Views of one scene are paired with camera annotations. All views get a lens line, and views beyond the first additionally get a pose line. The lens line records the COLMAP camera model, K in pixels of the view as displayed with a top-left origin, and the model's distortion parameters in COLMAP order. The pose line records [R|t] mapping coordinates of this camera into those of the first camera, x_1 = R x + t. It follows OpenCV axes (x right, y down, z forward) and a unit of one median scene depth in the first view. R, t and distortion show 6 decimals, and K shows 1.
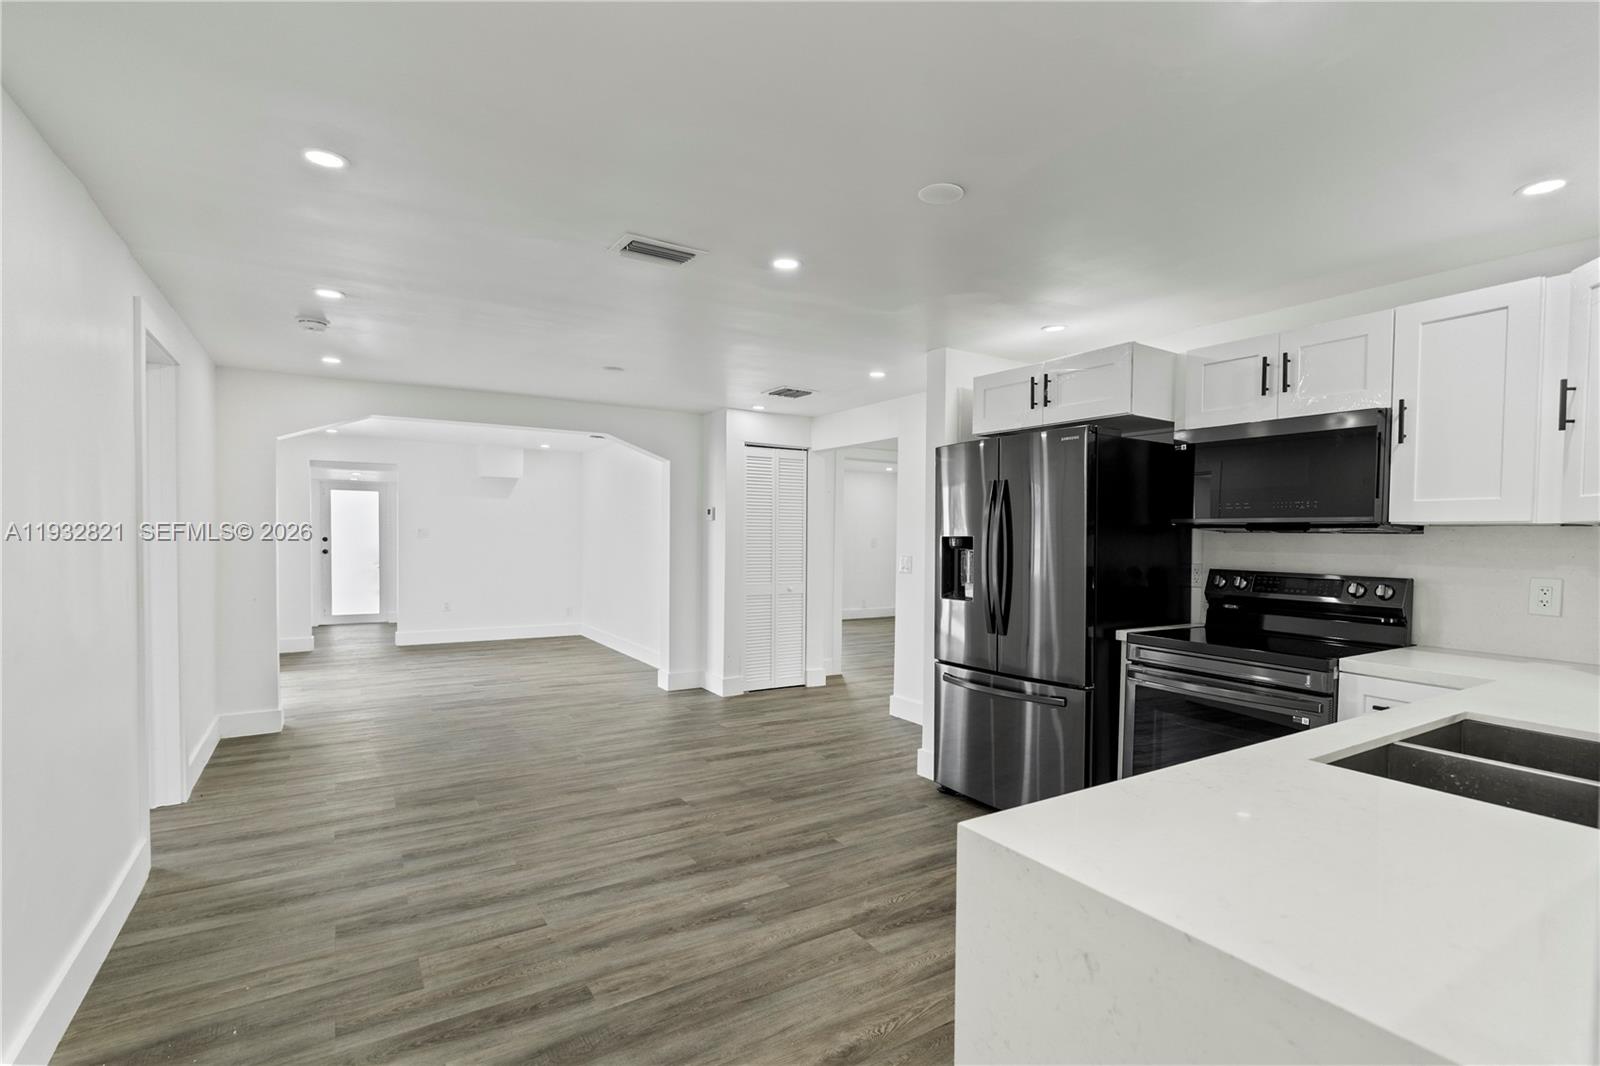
lens RADIAL K [[723.6, 0, 797.0], [0, 723.6, 559.7], [0, 0, 1]] dist [-0.010774, 0.004585]
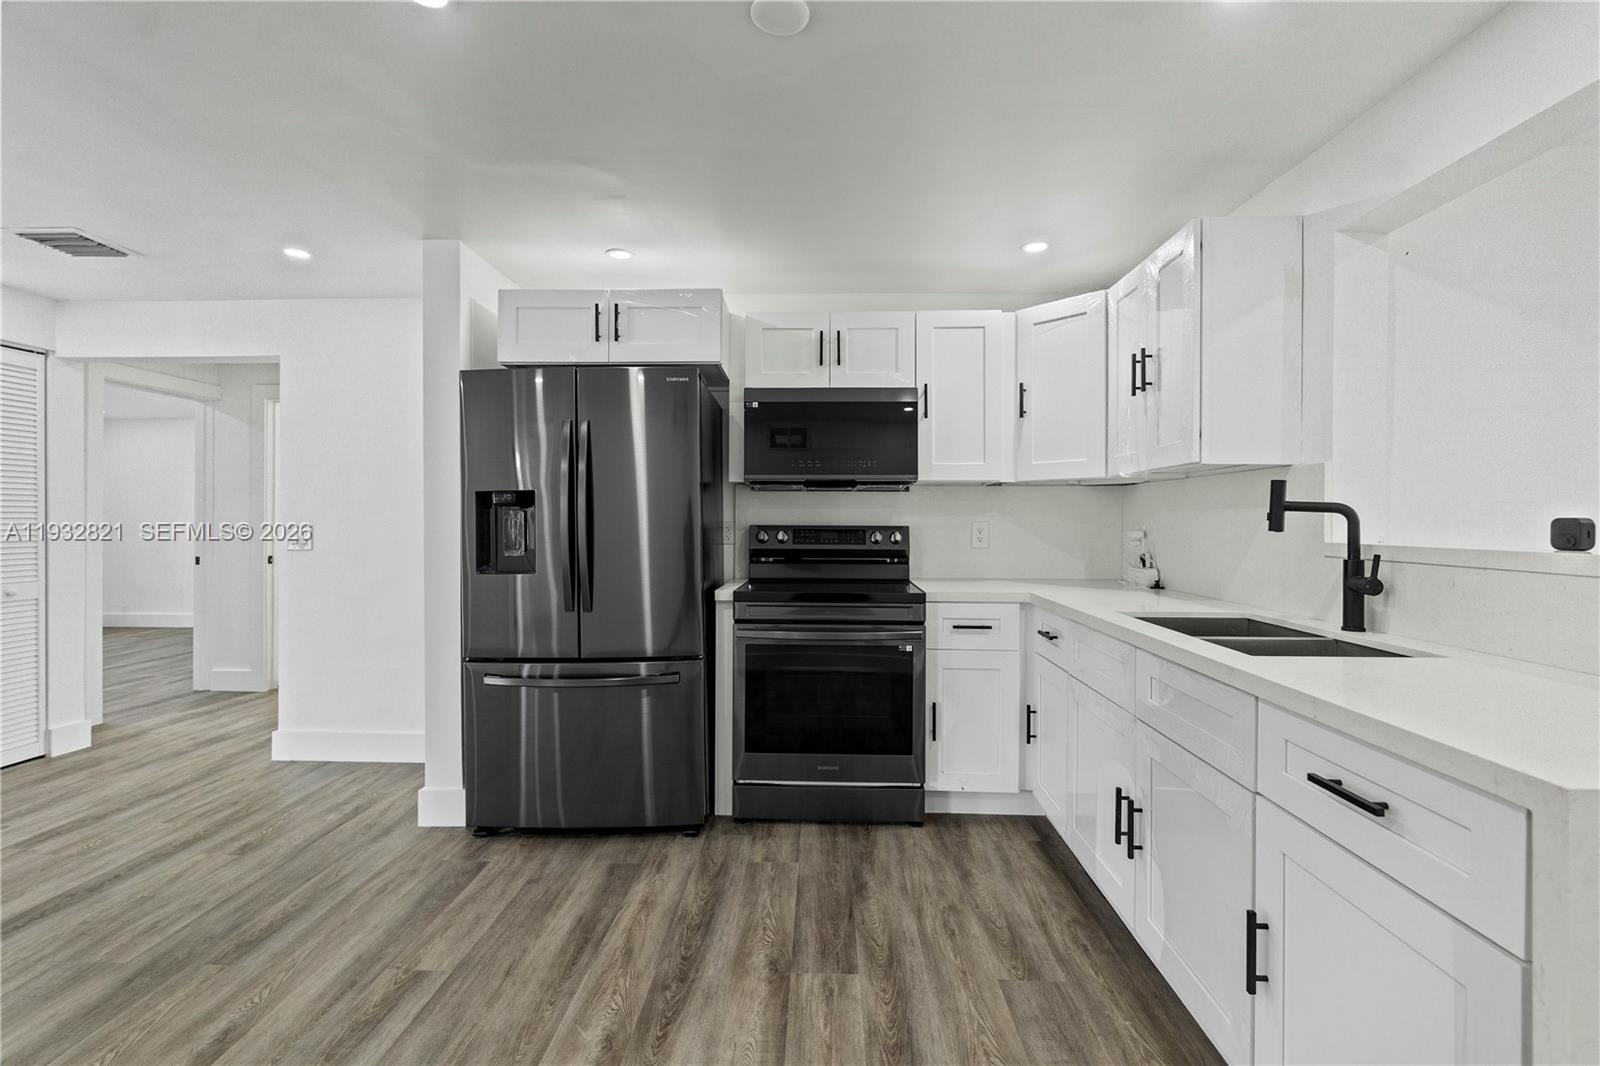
lens RADIAL K [[723.6, 0, 799.0], [0, 723.6, 517.9], [0, 0, 1]] dist [-0.010774, 0.004585]
pose [[0.563855, -0.007772, 0.825837, -0.203865], [0.031828, 0.999417, -0.012325, 0.013931], [-0.825260, 0.033234, 0.563774, 0.278963]]
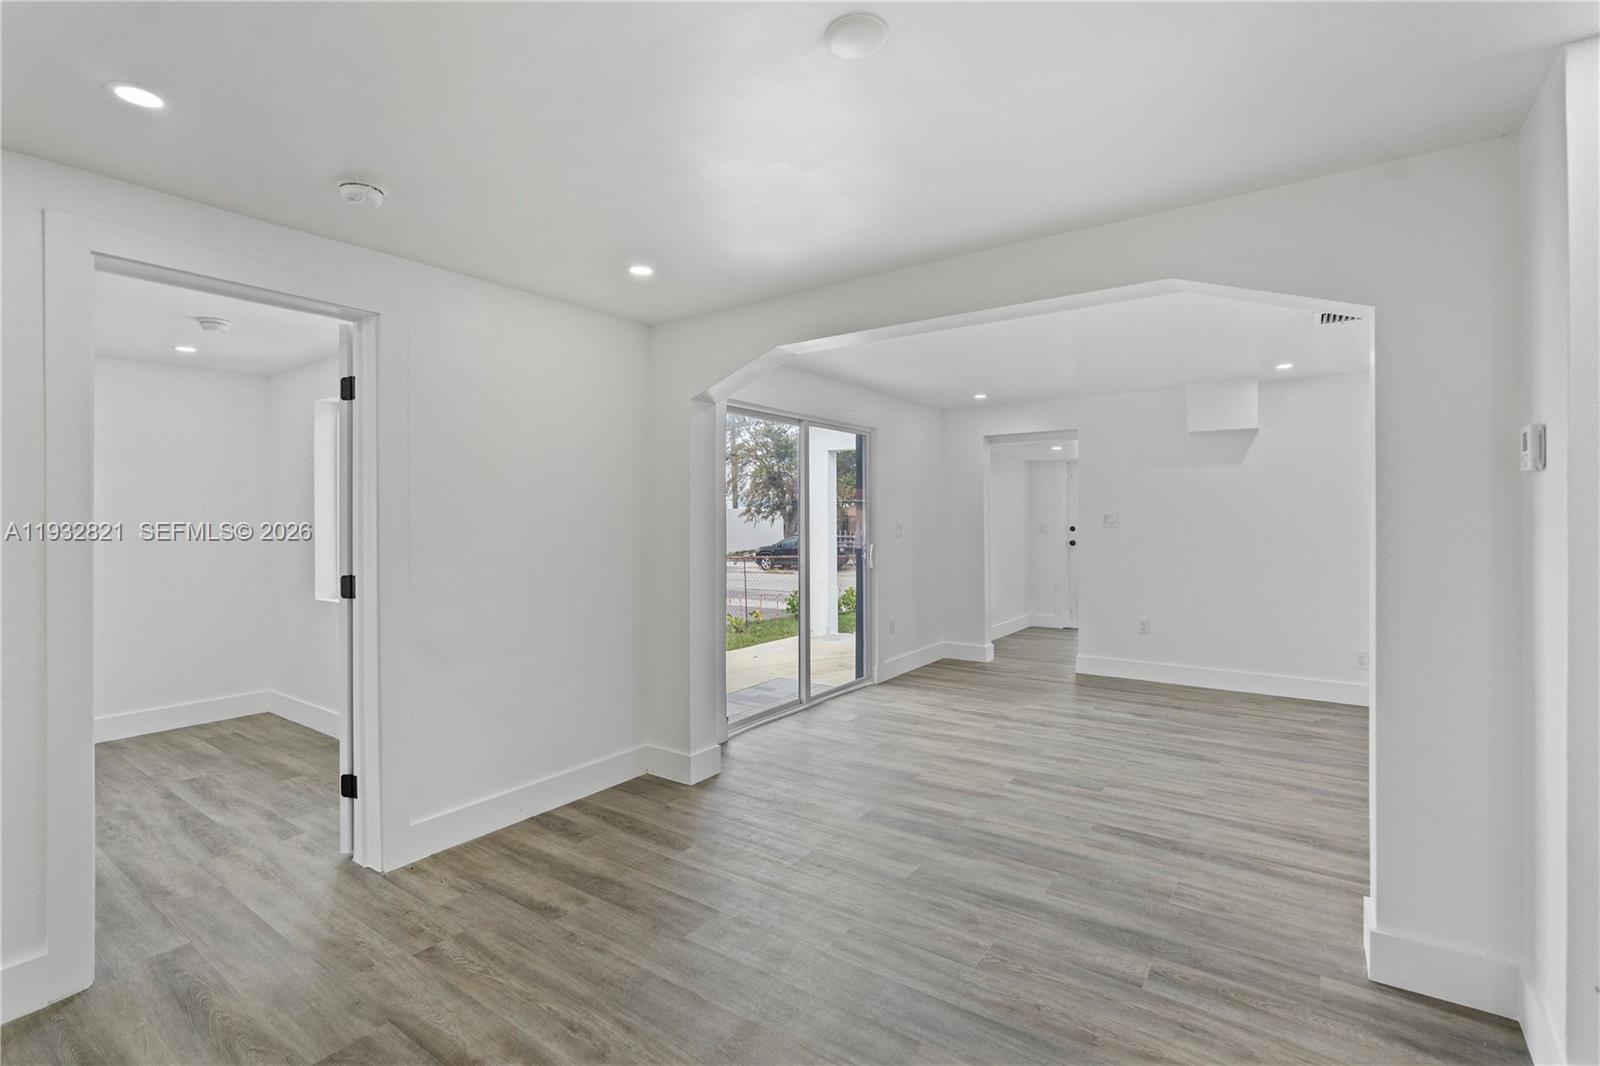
lens RADIAL K [[723.6, 0, 798.0], [0, 723.6, 531.3], [0, 0, 1]] dist [-0.010774, 0.004585]
pose [[0.376503, 0.003004, -0.926411, 0.041063], [-0.022621, 0.999726, -0.005952, -0.033637], [0.926139, 0.023197, 0.376468, 0.938474]]
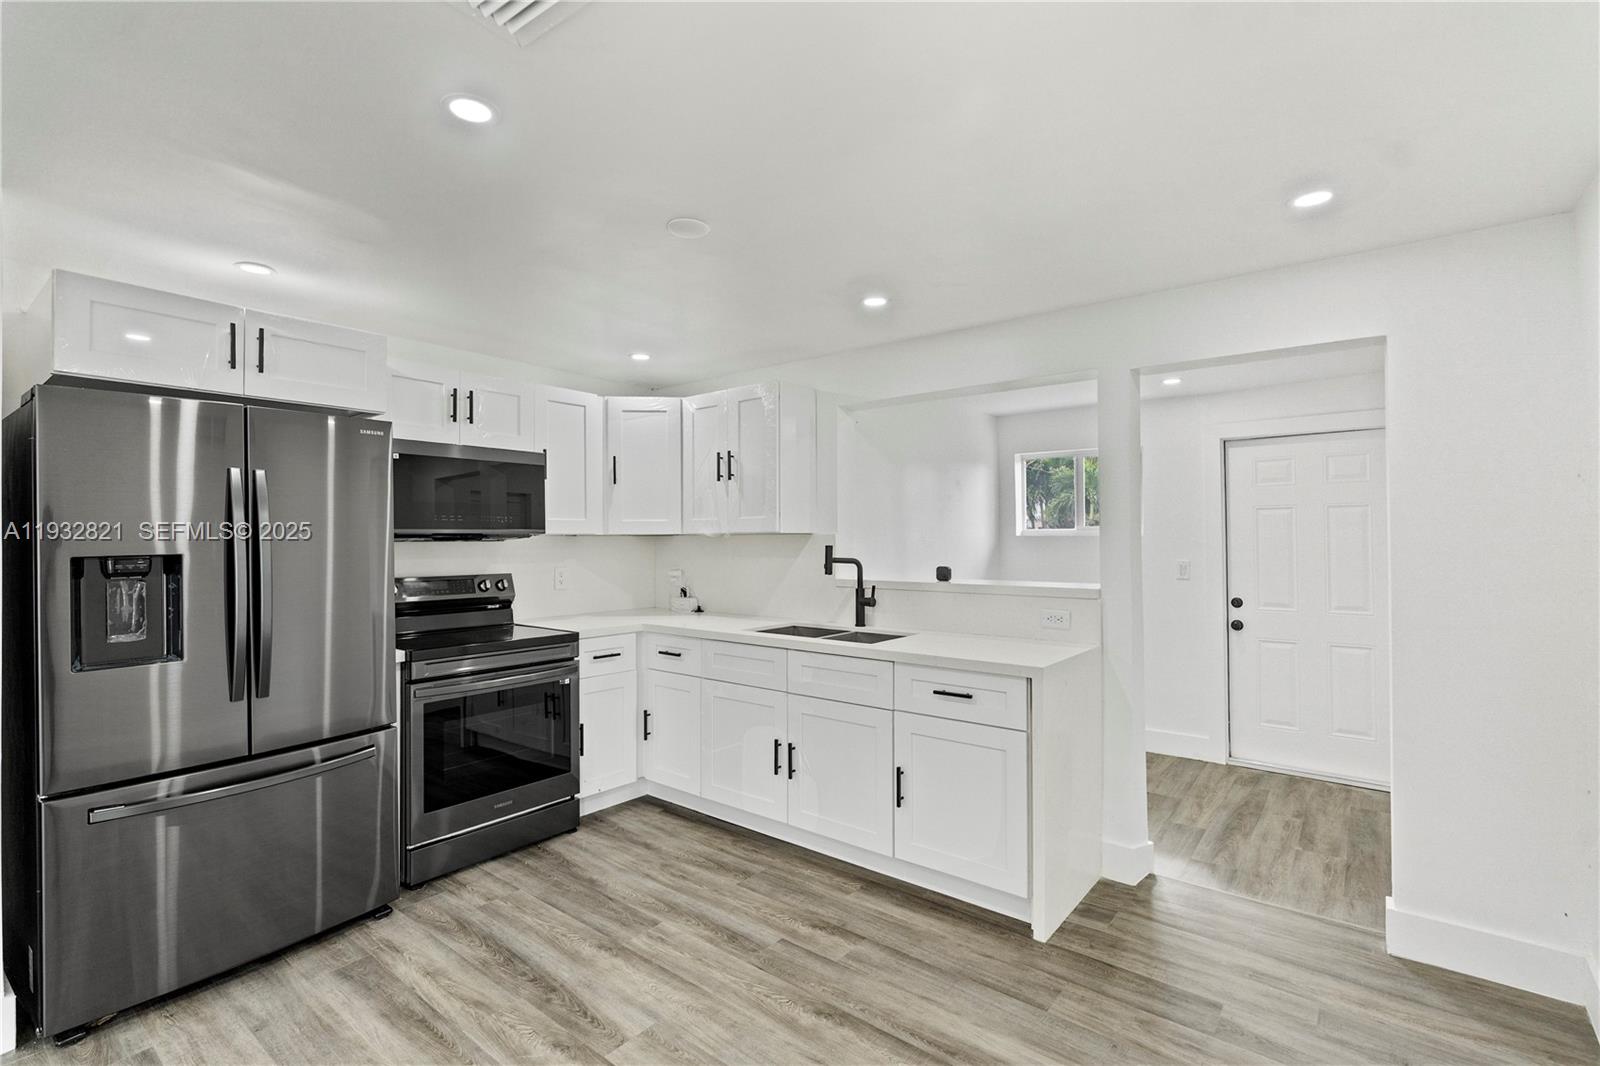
lens RADIAL K [[723.6, 0, 801.7], [0, 723.6, 531.3], [0, 0, 1]] dist [-0.010774, 0.004585]
pose [[-0.326785, 0.001568, 0.945098, -0.428110], [0.033516, 0.999389, 0.009931, -0.034235], [-0.944504, 0.034922, -0.326637, 0.601488]]
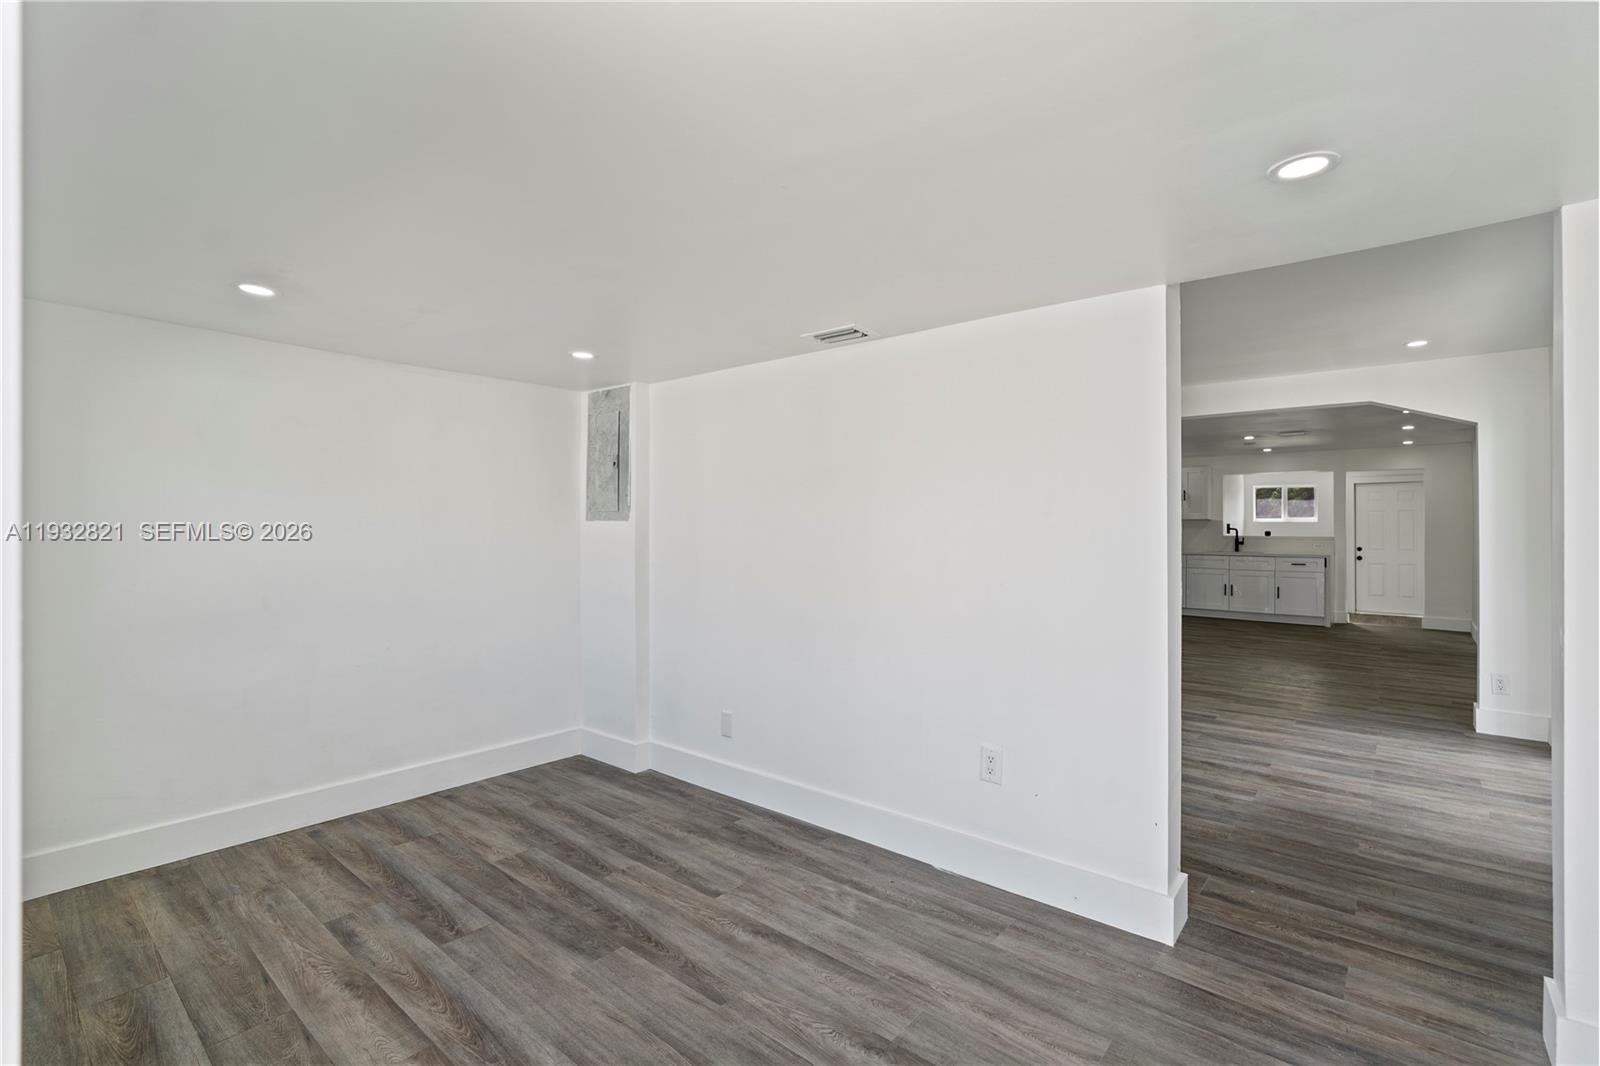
lens RADIAL K [[723.6, 0, 798.3], [0, 723.6, 532.2], [0, 0, 1]] dist [-0.010774, 0.004585]
pose [[-0.303688, -0.020728, 0.952546, -1.587976], [0.024011, 0.999279, 0.029400, -0.088821], [-0.952469, 0.031801, -0.302972, 2.516551]]
